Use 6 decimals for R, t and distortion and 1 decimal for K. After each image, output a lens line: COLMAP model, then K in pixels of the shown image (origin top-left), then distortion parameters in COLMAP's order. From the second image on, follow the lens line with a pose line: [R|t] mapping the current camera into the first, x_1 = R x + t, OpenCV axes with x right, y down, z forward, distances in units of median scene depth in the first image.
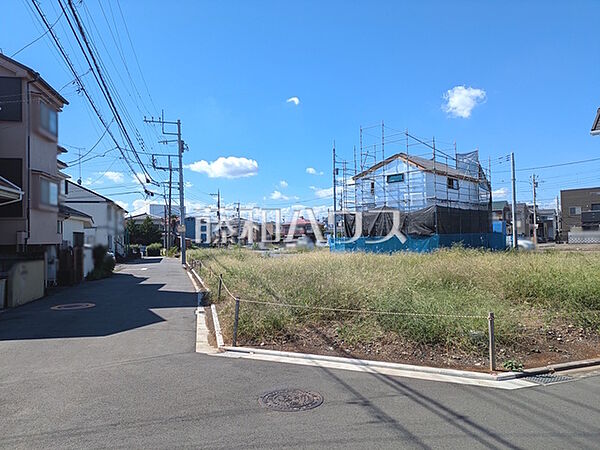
lens RADIAL K [[470.2, 0, 300.3], [0, 470.2, 216.5], [0, 0, 1]] dist [0.083592, -0.084590]
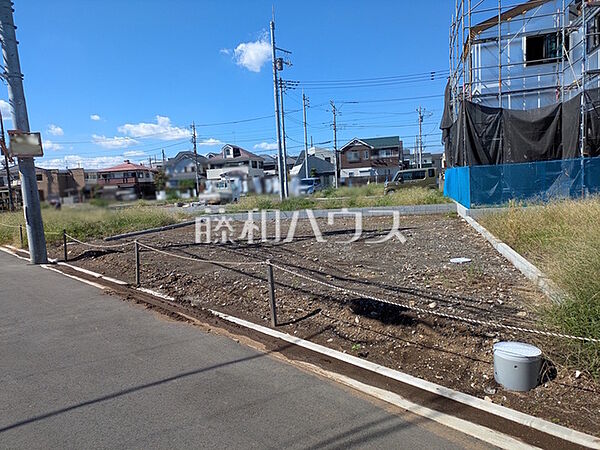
lens RADIAL K [[470.2, 0, 300.3], [0, 470.2, 216.5], [0, 0, 1]] dist [0.083592, -0.084590]
pose [[0.903090, -0.056517, 0.425716, -0.113673], [0.013845, 0.994619, 0.102674, 0.021432], [-0.429228, -0.086830, 0.899013, 0.331363]]
